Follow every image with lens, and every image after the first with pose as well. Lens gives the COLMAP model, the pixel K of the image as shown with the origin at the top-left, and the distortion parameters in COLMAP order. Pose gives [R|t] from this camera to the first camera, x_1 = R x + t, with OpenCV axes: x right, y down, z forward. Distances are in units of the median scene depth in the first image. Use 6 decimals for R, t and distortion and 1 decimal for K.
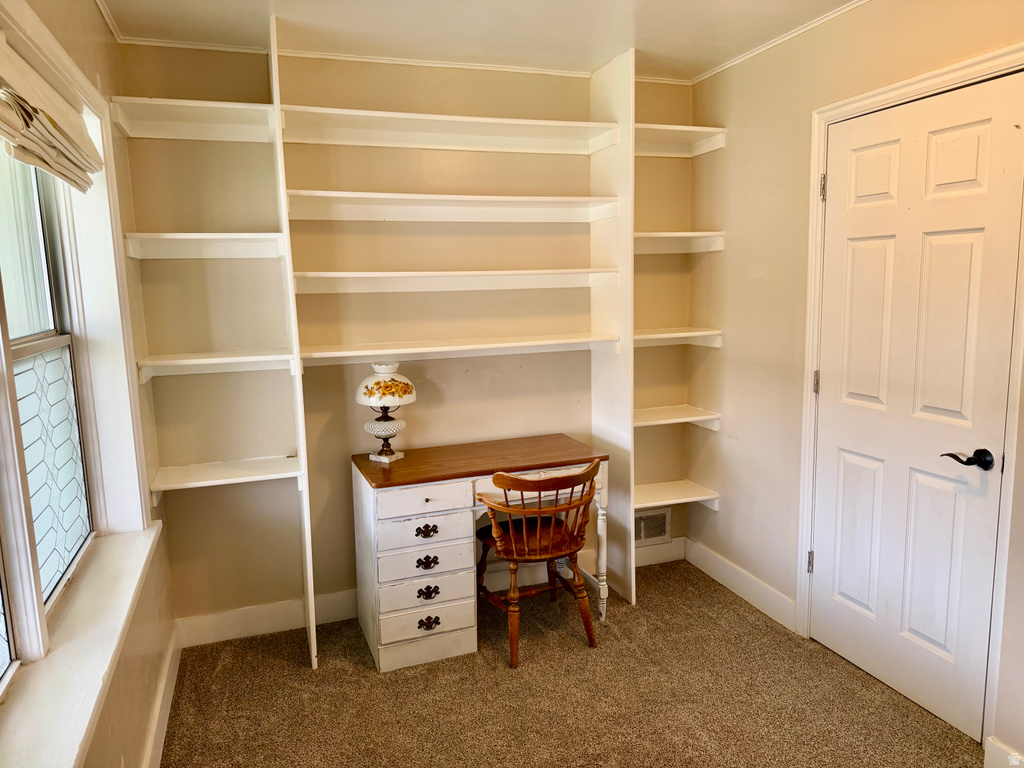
lens RADIAL K [[747.3, 0, 515.7], [0, 747.3, 388.2], [0, 0, 1]] dist [0.119087, -0.149083]
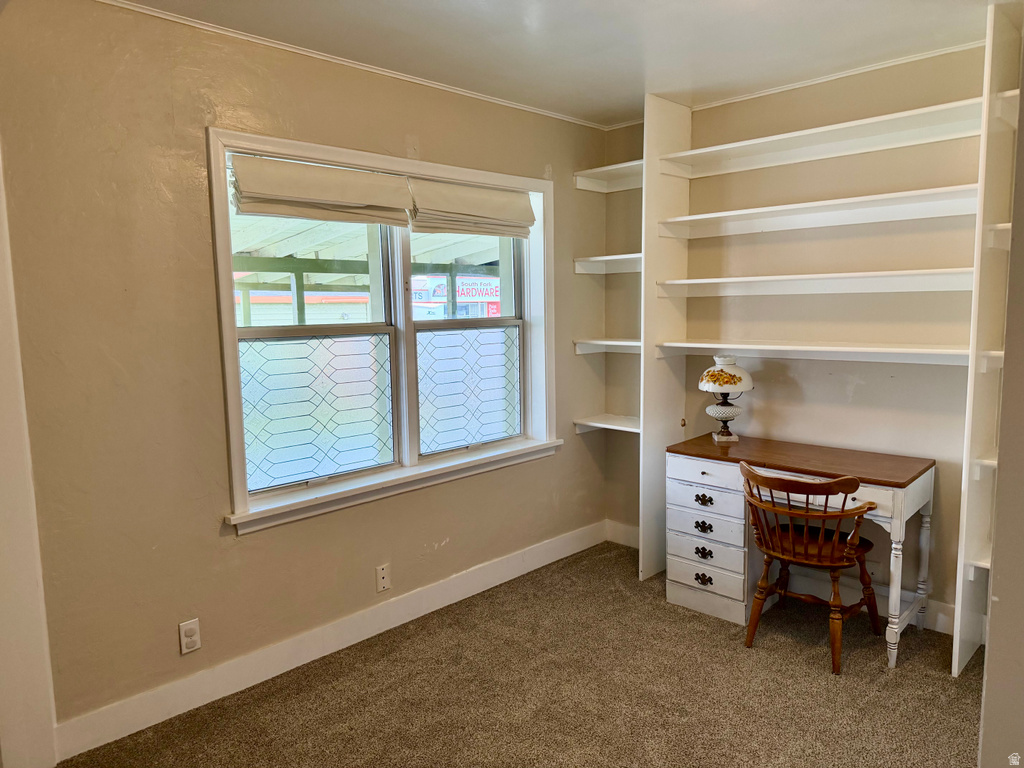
lens RADIAL K [[747.3, 0, 515.7], [0, 747.3, 388.2], [0, 0, 1]] dist [0.119087, -0.149083]
pose [[0.410712, 0.122066, -0.903557, 0.761173], [-0.121336, 0.989501, 0.078523, -0.036899], [0.903655, 0.077383, 0.421211, 0.214440]]
